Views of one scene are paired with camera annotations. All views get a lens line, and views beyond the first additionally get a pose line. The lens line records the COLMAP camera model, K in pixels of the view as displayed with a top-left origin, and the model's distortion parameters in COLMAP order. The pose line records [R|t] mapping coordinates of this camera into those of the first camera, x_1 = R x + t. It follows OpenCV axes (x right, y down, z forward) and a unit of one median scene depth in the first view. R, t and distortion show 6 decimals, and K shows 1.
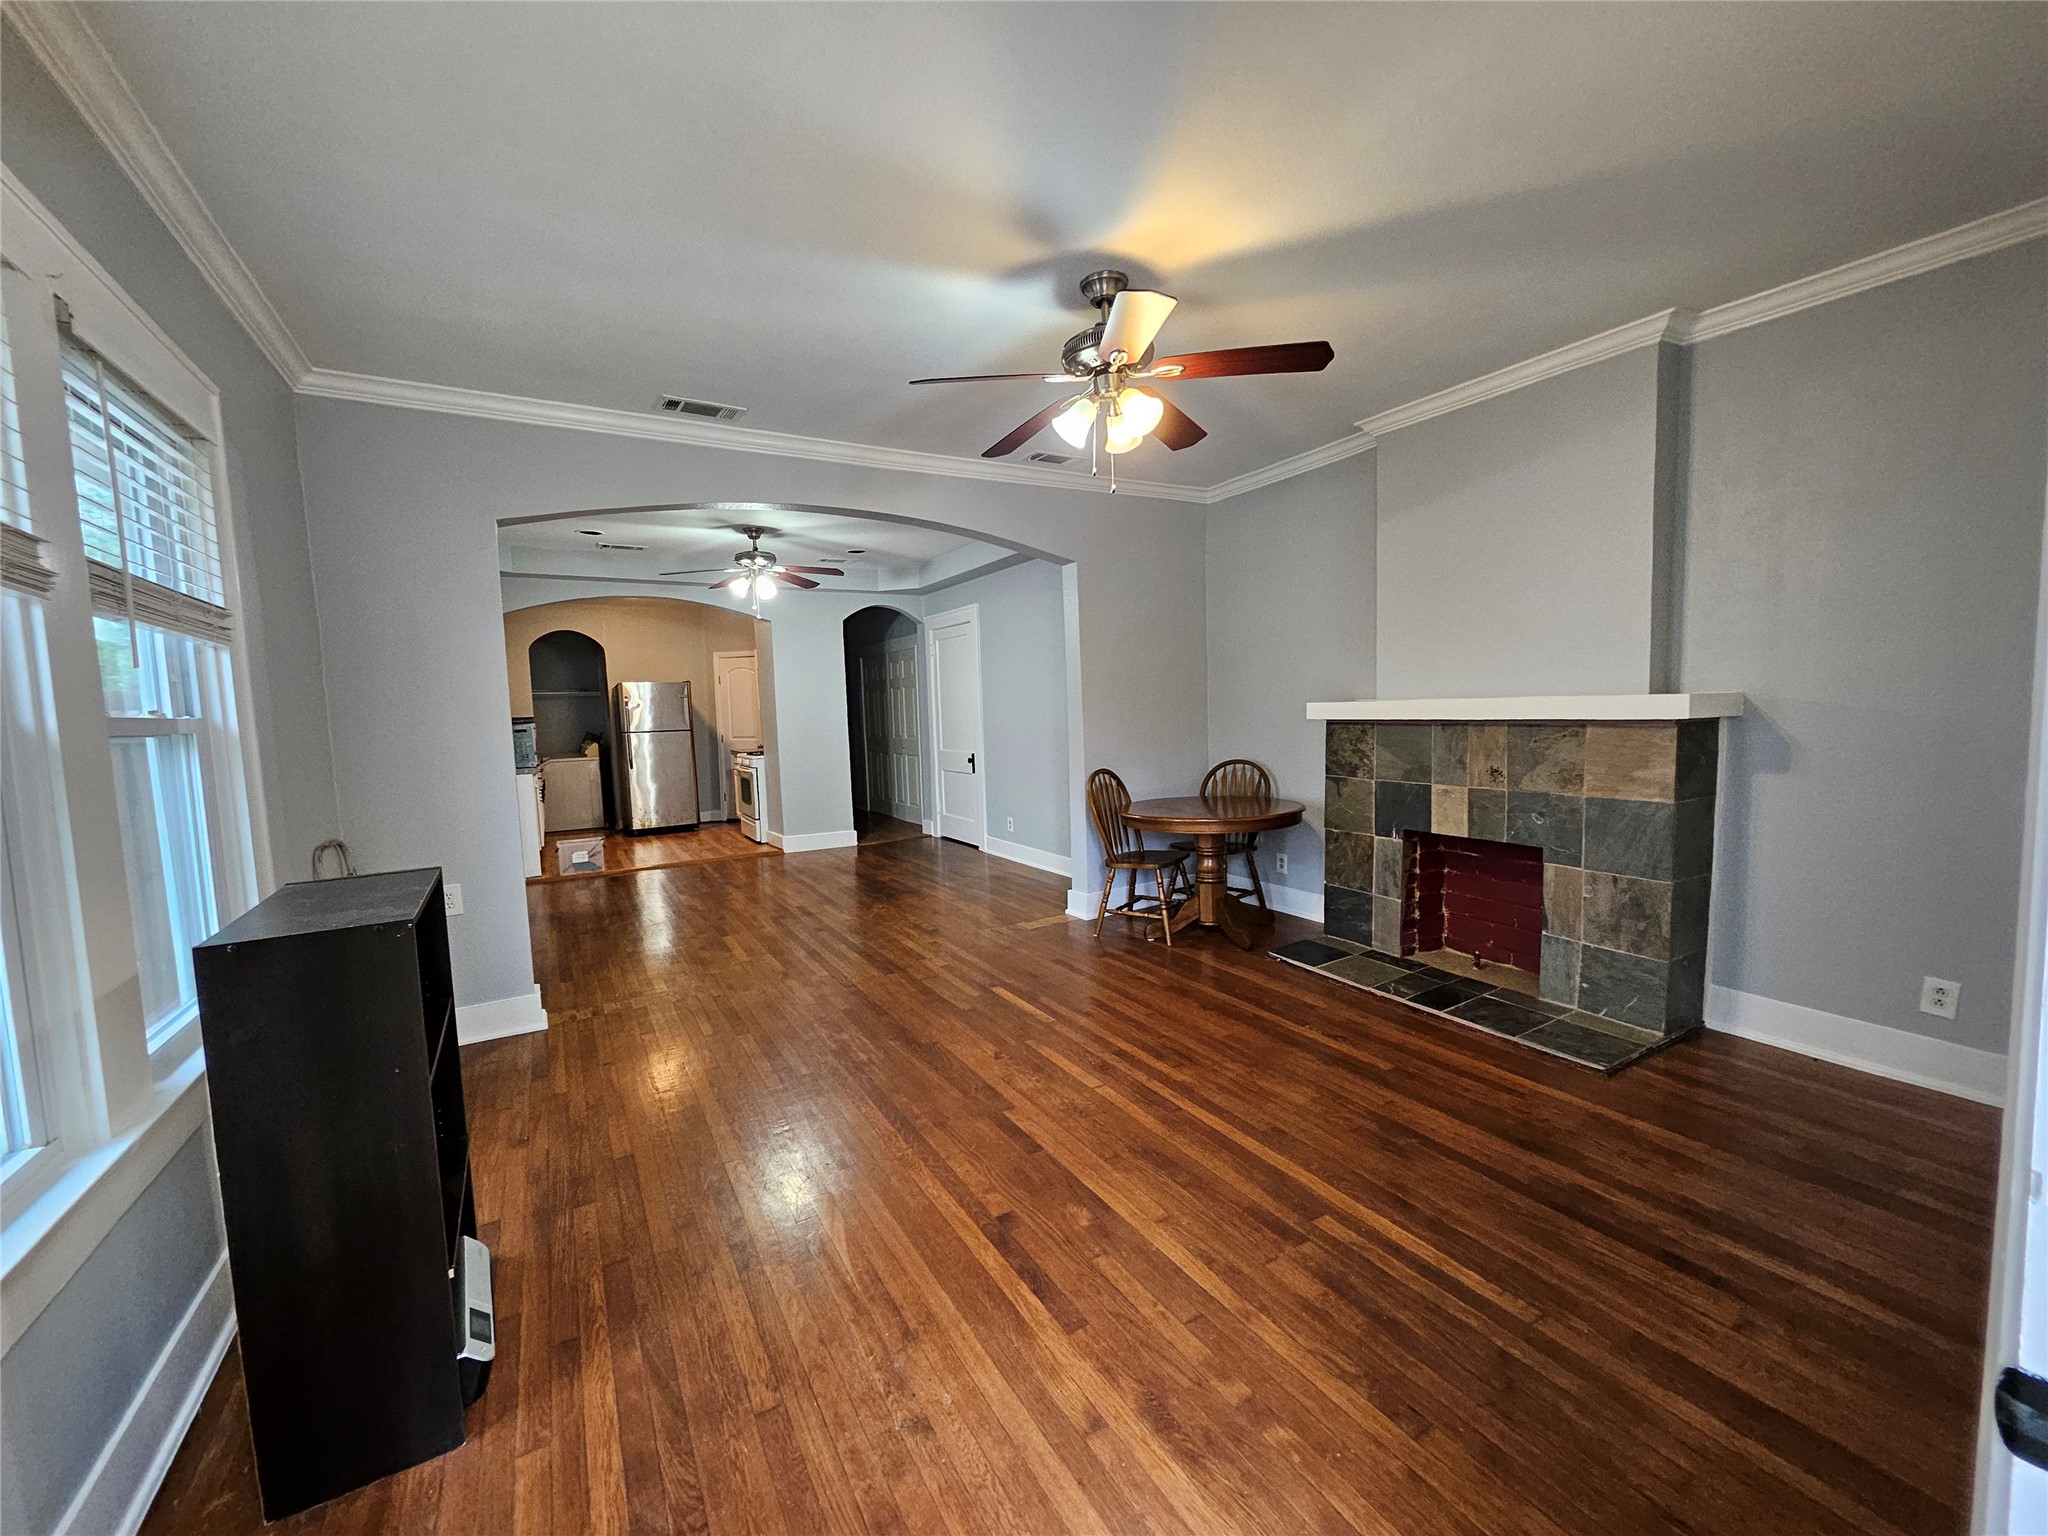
lens RADIAL K [[801.4, 0, 1016.5], [0, 801.4, 772.5], [0, 0, 1]] dist [-0.001111, -0.002286]
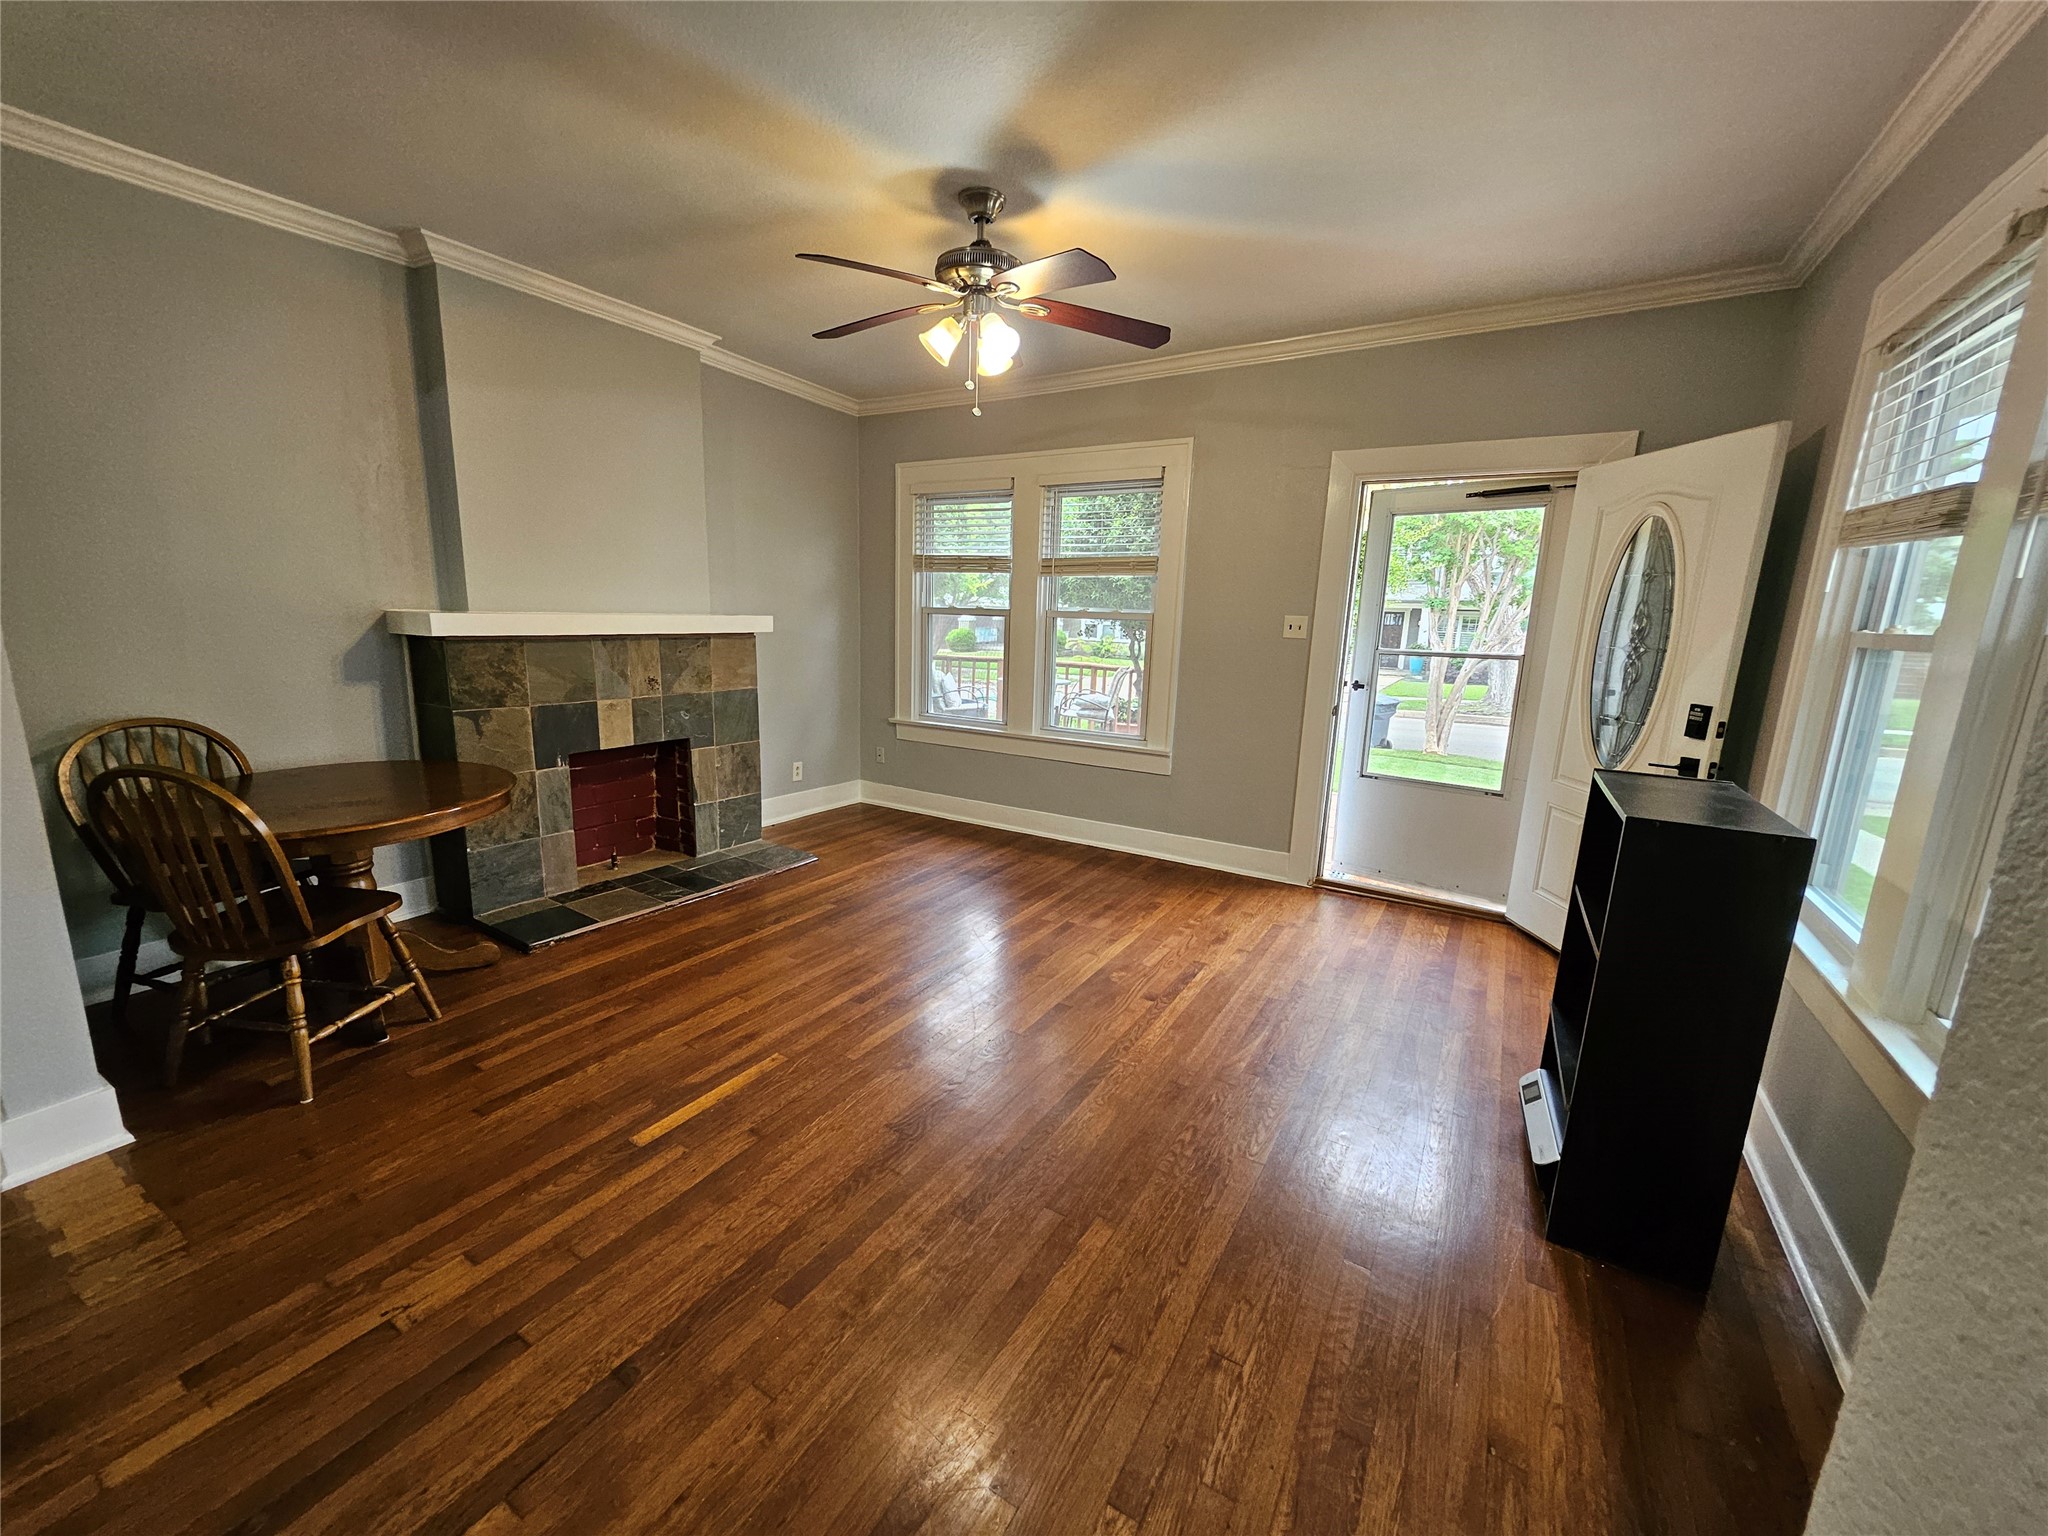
lens RADIAL K [[801.4, 0, 1008.7], [0, 801.4, 765.4], [0, 0, 1]] dist [-0.001111, -0.002286]
pose [[-0.467846, -0.149834, 0.871017, -0.755982], [0.064171, 0.977165, 0.202562, -0.095830], [-0.881477, 0.150662, -0.447548, 1.284493]]
